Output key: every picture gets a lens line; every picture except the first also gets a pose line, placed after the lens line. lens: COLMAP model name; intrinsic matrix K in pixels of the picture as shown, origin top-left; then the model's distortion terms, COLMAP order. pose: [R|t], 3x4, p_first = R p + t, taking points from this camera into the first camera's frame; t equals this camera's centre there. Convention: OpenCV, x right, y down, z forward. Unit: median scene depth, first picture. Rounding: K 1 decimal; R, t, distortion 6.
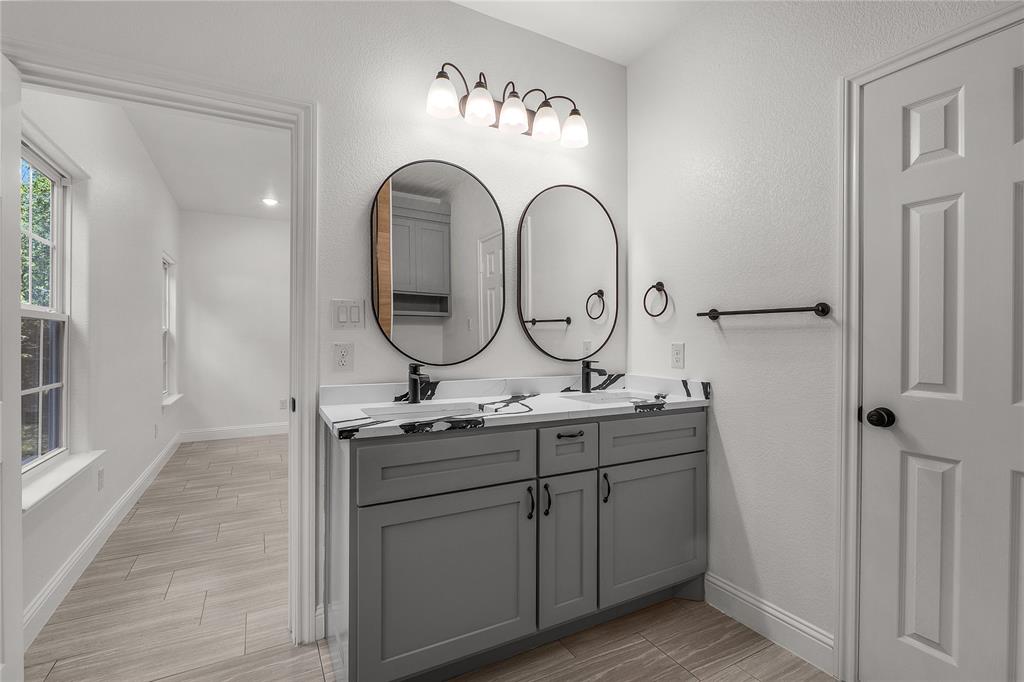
lens RADIAL K [[453.3, 0, 513.6], [0, 453.3, 339.9], [0, 0, 1]] dist [0.005397, -0.000791]
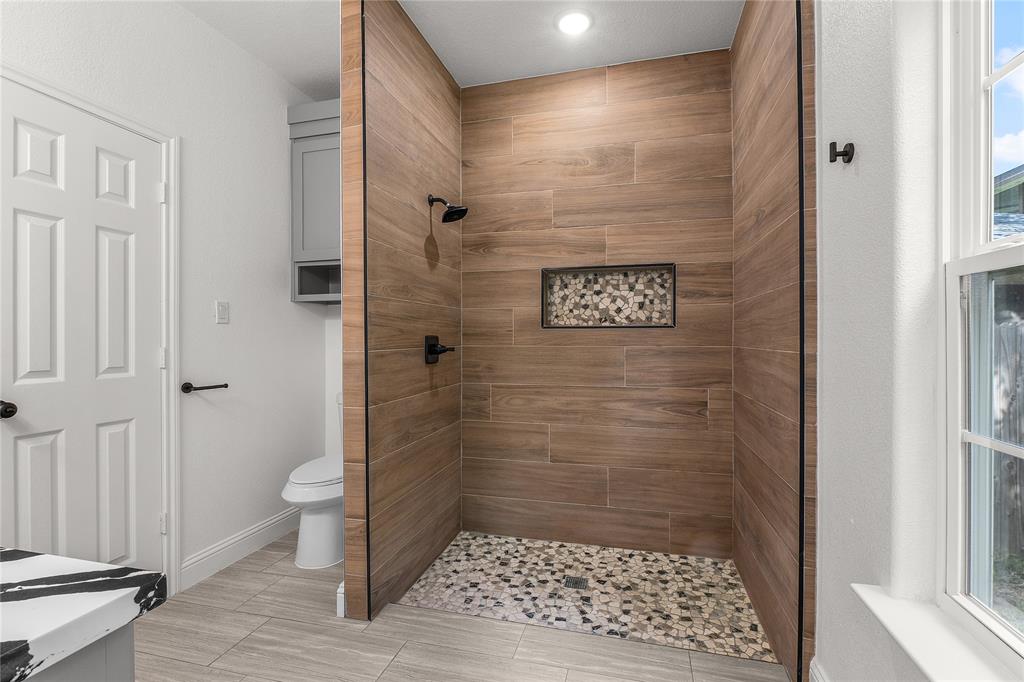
lens RADIAL K [[453.3, 0, 515.5], [0, 453.3, 338.3], [0, 0, 1]] dist [0.005397, -0.000791]
pose [[-0.724008, -0.003939, 0.689780, -0.761960], [-0.001120, 0.999989, 0.004534, 0.004795], [-0.689791, 0.002510, -0.724004, 0.990407]]
